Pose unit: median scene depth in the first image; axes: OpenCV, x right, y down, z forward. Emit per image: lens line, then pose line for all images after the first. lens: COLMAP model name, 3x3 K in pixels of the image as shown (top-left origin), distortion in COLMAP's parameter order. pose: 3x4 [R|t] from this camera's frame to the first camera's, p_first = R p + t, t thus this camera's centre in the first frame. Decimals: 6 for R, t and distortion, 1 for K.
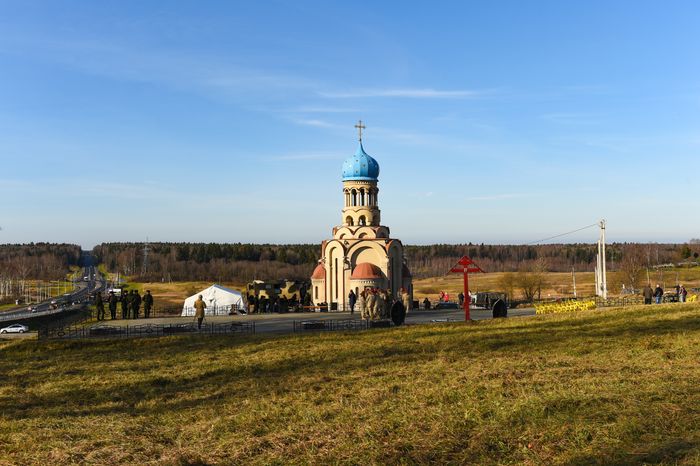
lens RADIAL K [[858.3, 0, 350.0], [0, 858.3, 233.0], [0, 0, 1]] dist [0.155461, 0.013342]
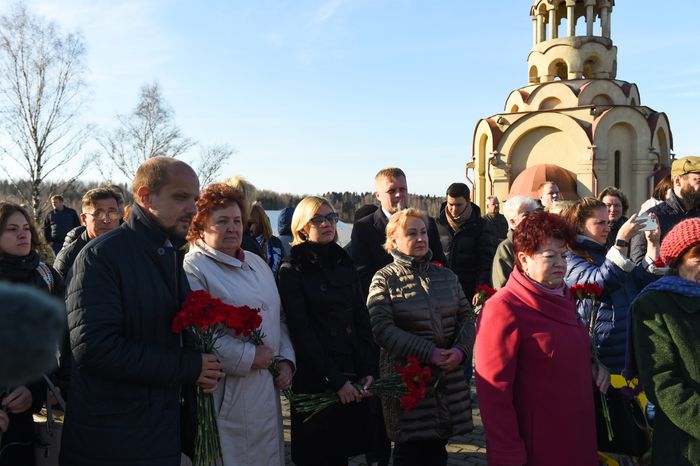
lens RADIAL K [[690.8, 0, 350.0], [0, 690.8, 233.0], [0, 0, 1]] dist [0.055760, -0.018858]
pose [[0.761395, 0.027451, -0.647707, 0.168321], [0.013935, 0.998179, 0.058687, 0.046378], [0.648139, -0.053710, 0.759626, 0.648504]]
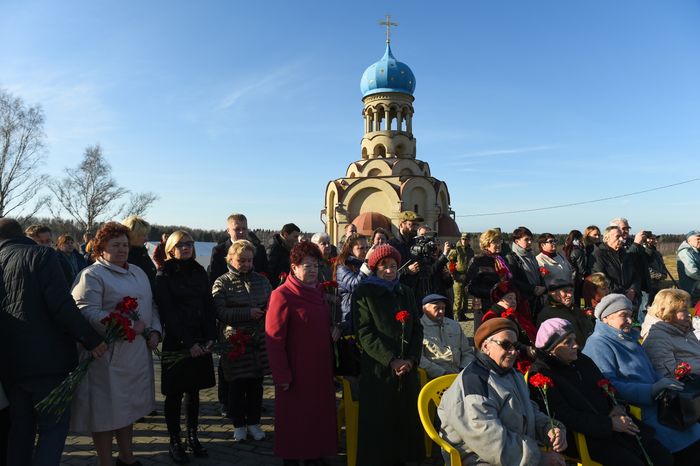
lens RADIAL K [[489.6, 0, 350.0], [0, 489.6, 233.0], [0, 0, 1]] dist [-0.036726, -0.002531]
pose [[0.880079, 0.004054, -0.474810, 0.177888], [-0.000143, 0.999966, 0.008273, 0.046399], [0.474827, -0.007213, 0.880050, 0.644400]]
